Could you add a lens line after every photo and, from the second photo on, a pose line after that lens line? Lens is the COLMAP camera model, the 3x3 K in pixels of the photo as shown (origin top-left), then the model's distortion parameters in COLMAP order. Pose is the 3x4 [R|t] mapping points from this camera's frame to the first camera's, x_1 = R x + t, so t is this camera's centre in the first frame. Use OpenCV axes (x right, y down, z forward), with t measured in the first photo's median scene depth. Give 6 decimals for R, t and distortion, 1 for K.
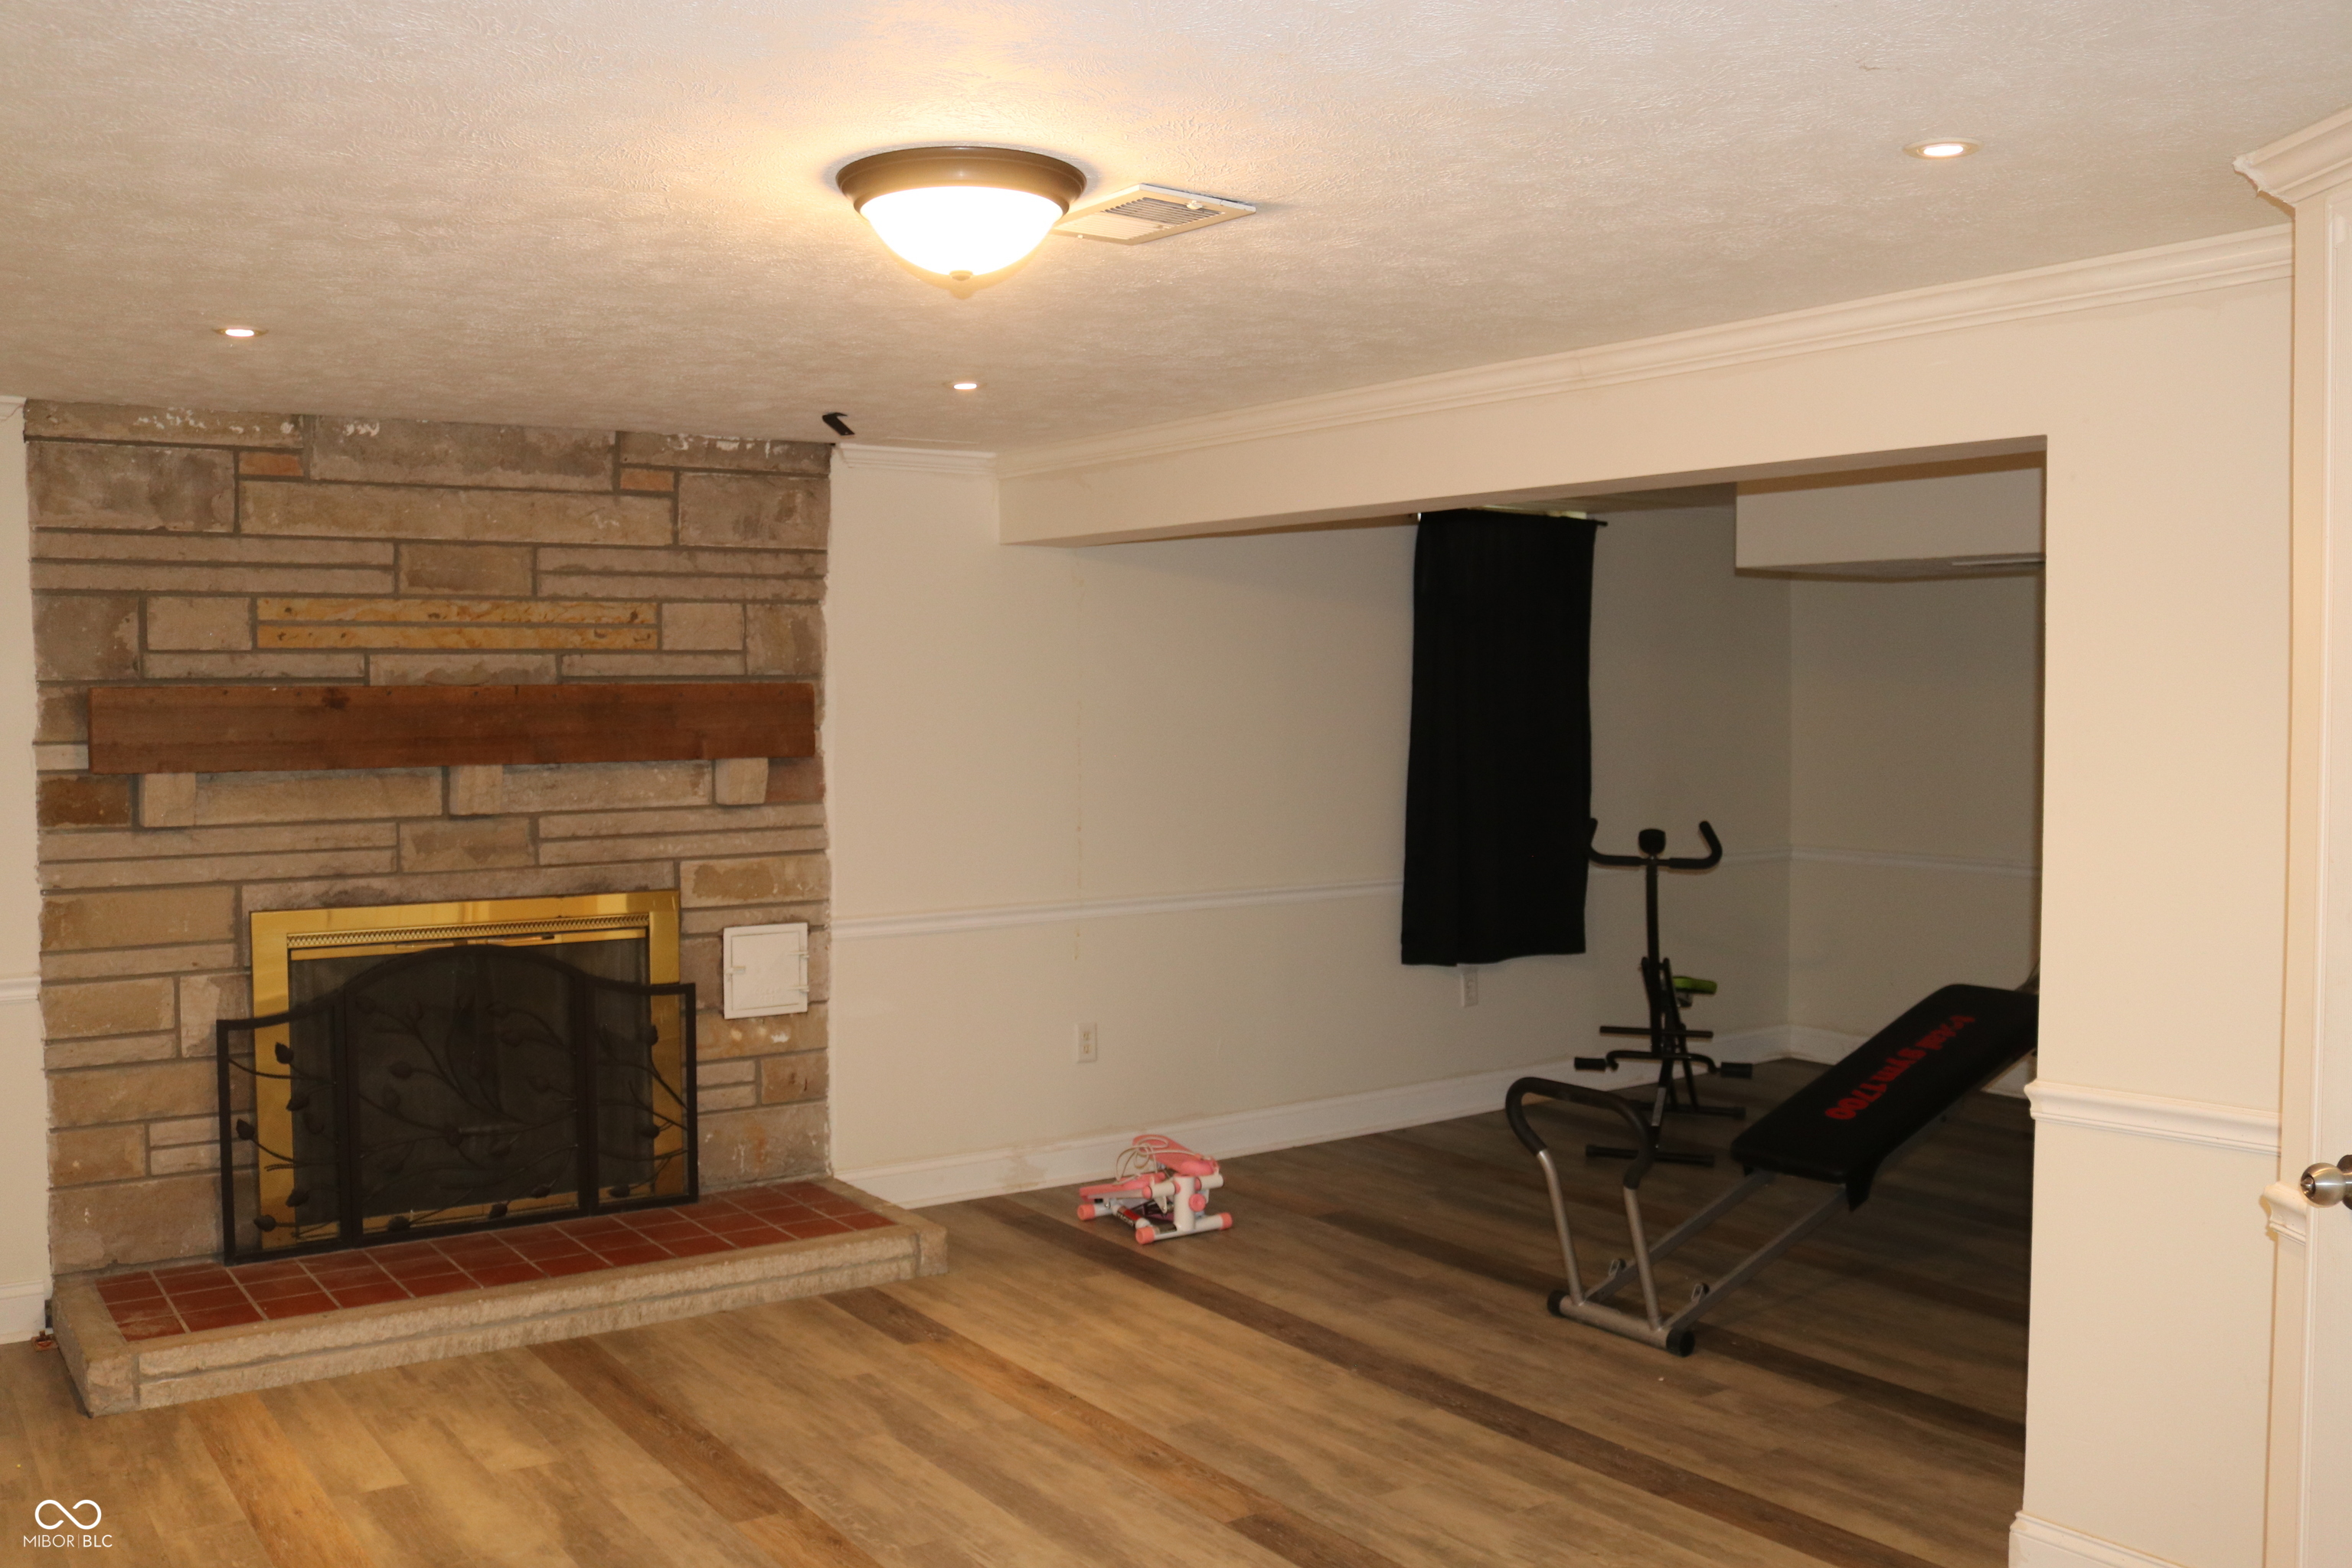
lens RADIAL K [[2088.0, 0, 1189.5], [0, 2088.0, 776.2], [0, 0, 1]] dist [-0.113483, 0.002924]
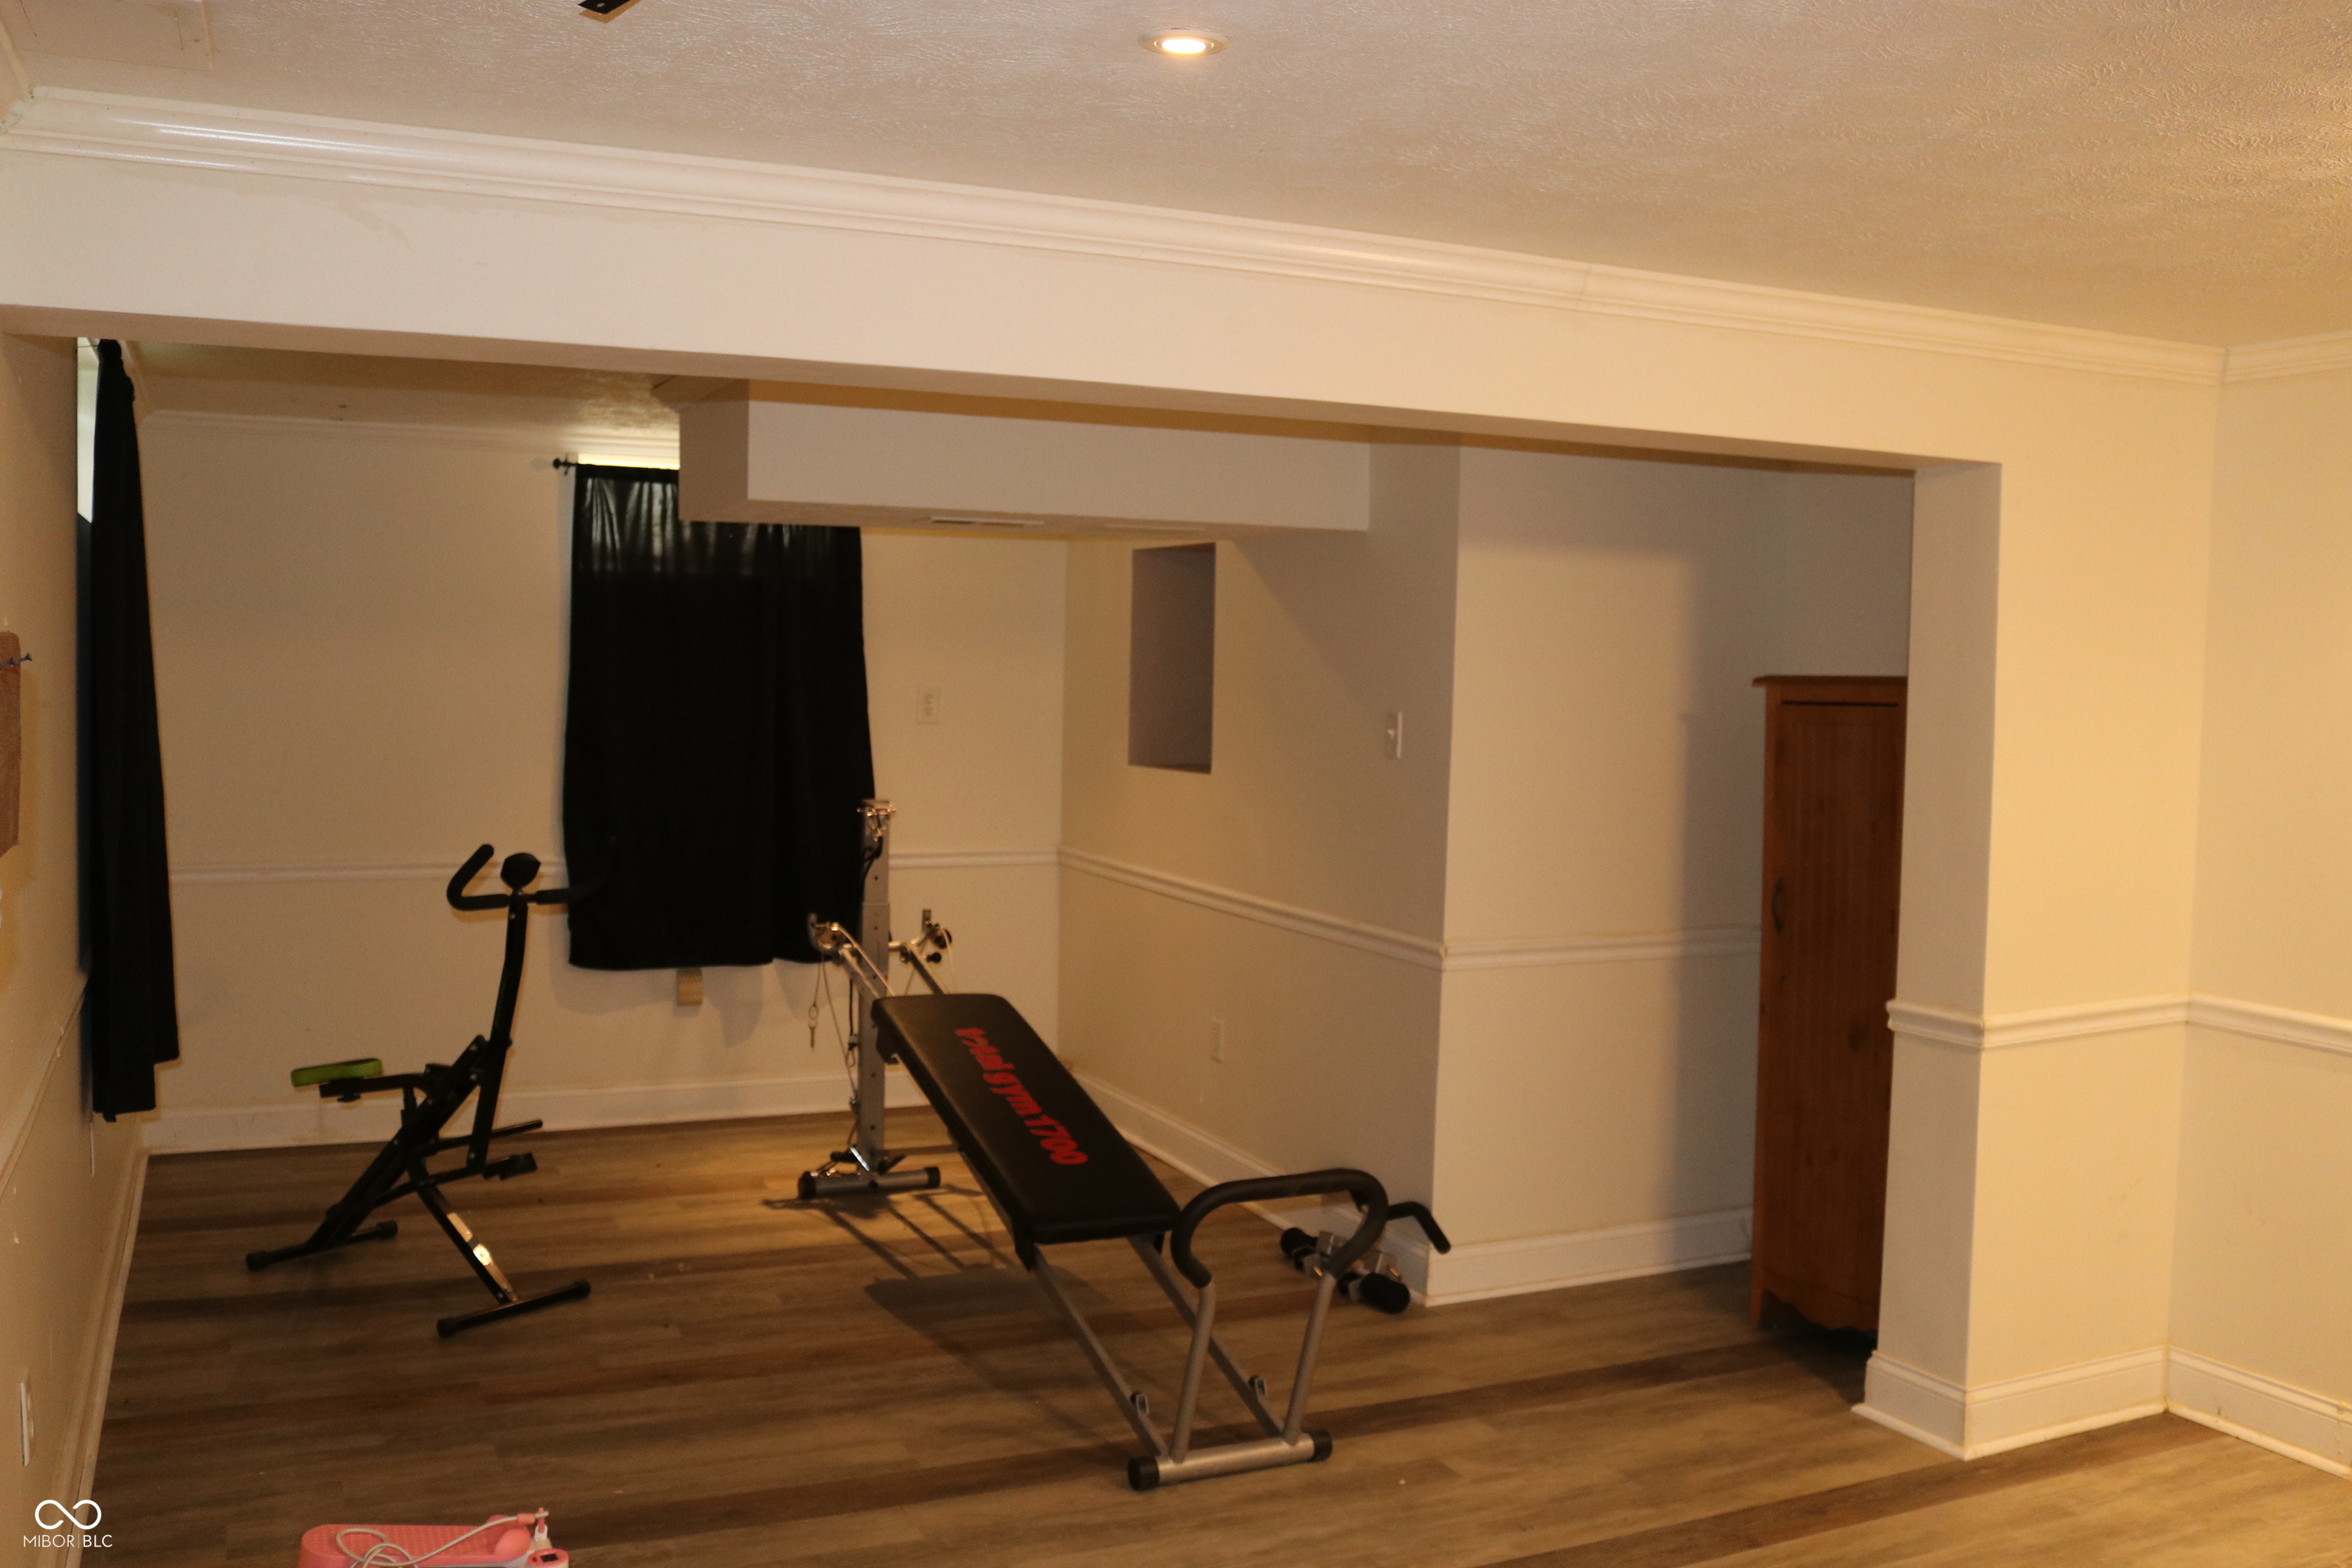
lens RADIAL K [[2088.0, 0, 1189.5], [0, 2088.0, 776.2], [0, 0, 1]] dist [-0.113483, 0.002924]
pose [[0.167365, -0.056537, 0.984273, -0.648096], [0.017387, 0.998368, 0.054390, -0.048892], [-0.985742, 0.008010, 0.168075, 1.006787]]
